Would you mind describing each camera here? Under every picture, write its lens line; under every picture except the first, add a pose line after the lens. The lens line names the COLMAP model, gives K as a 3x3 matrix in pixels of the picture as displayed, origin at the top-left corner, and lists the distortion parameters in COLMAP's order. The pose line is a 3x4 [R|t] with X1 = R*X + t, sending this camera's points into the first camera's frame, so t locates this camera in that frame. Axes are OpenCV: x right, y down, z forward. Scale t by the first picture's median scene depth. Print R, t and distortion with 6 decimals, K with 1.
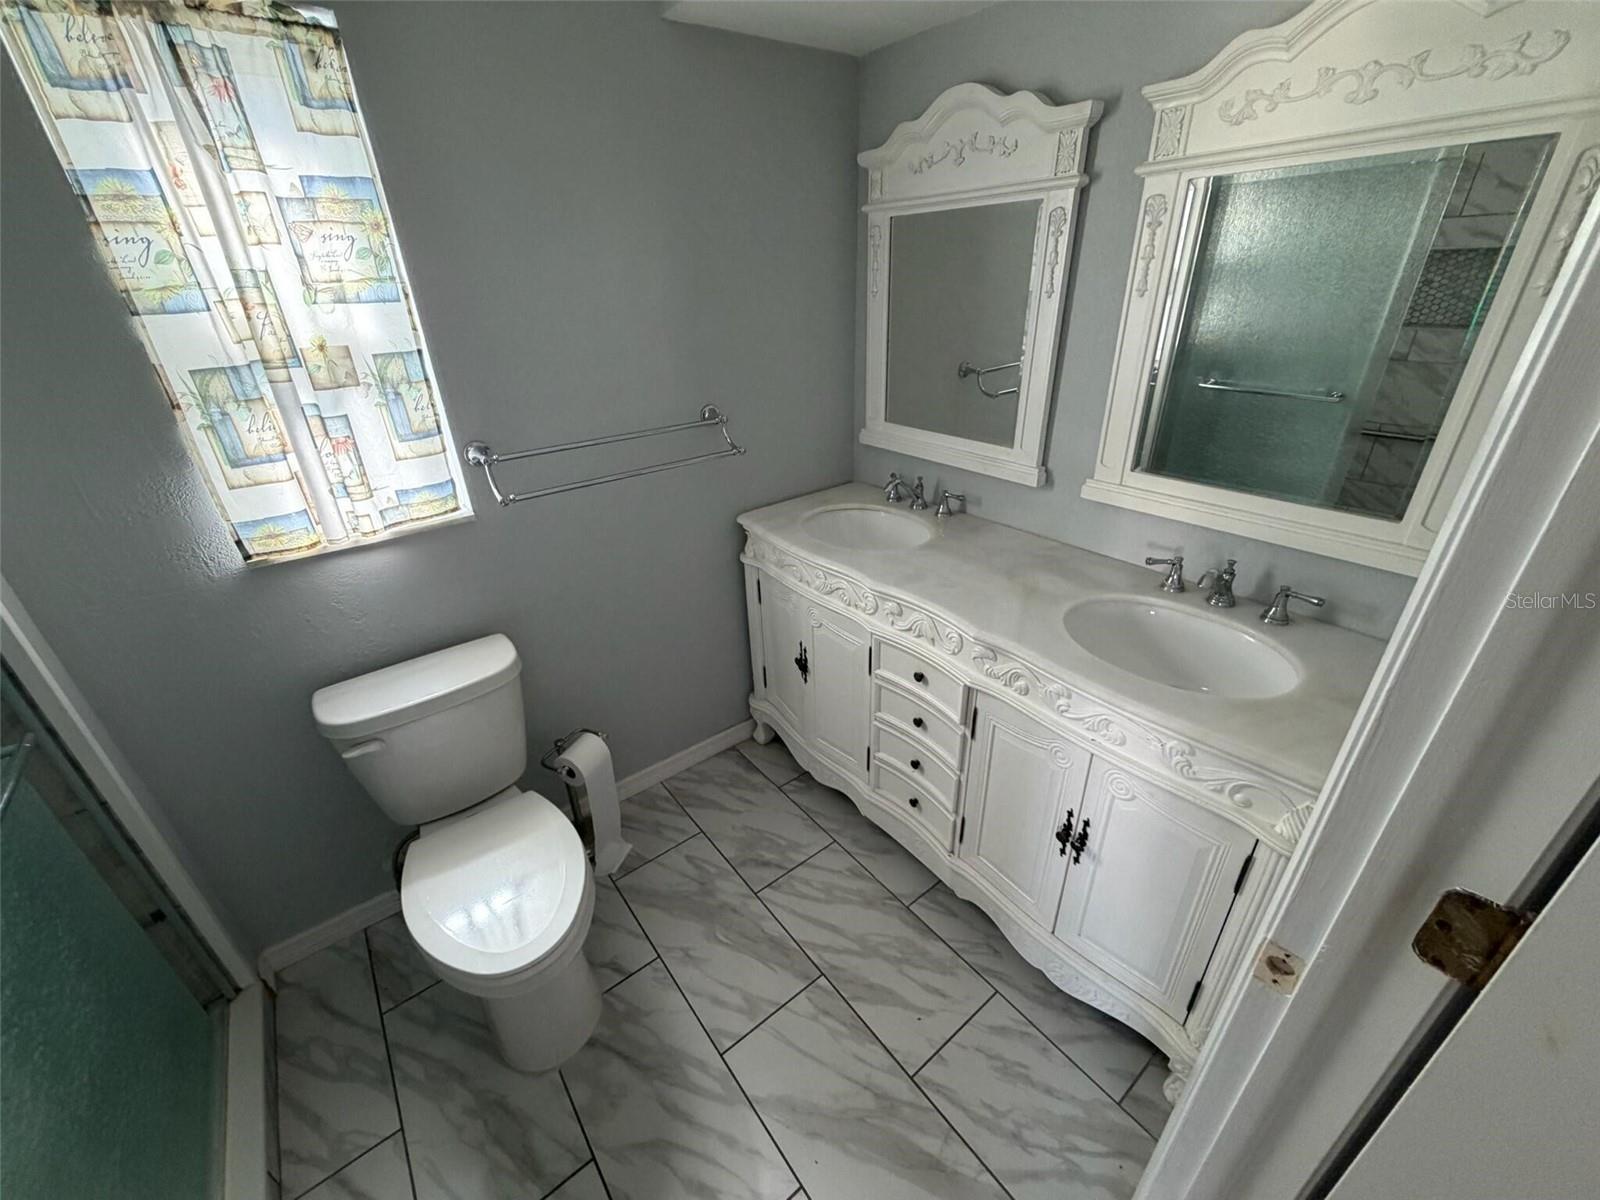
lens RADIAL K [[638.9, 0, 796.7], [0, 638.9, 602.6], [0, 0, 1]] dist [0.000118, -0.000783]
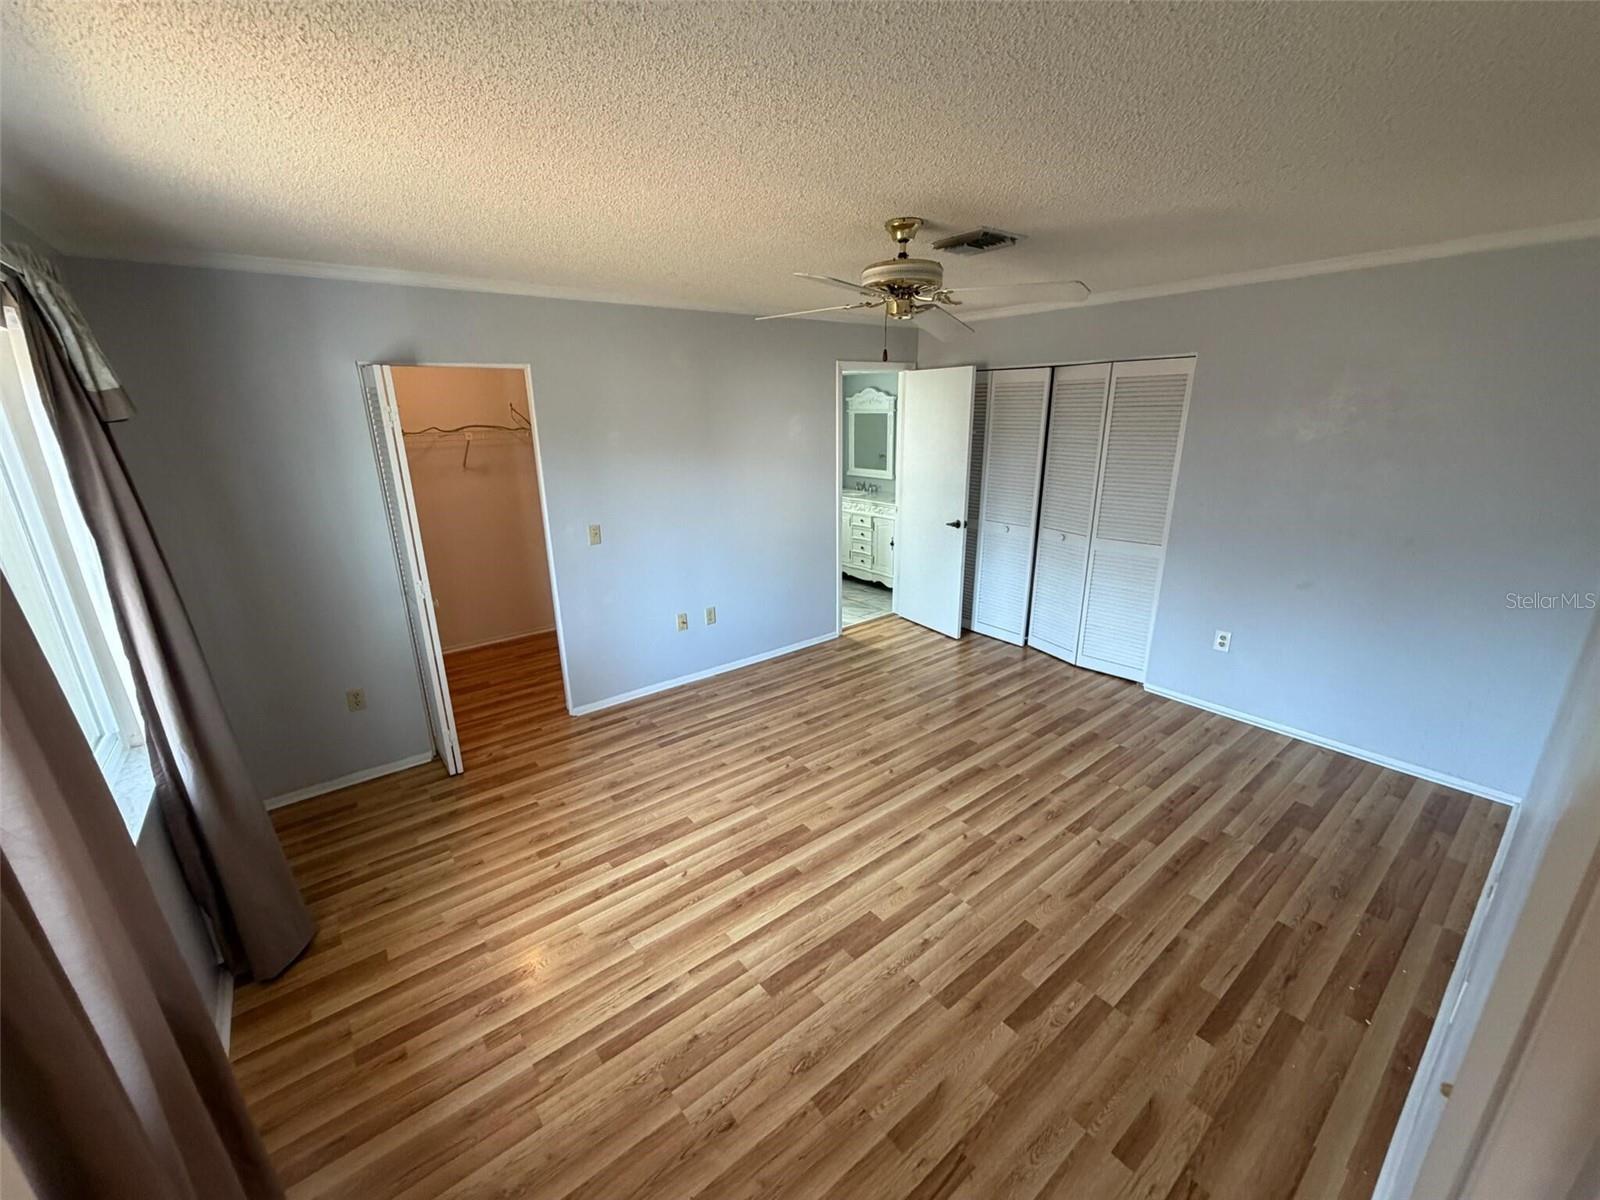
lens RADIAL K [[638.9, 0, 799.8], [0, 638.9, 601.0], [0, 0, 1]] dist [0.000118, -0.000783]
pose [[0.999457, 0.015593, 0.029020, -0.295510], [-0.010360, 0.984965, -0.172446, 1.258578], [-0.031273, 0.172052, 0.984591, -2.750712]]
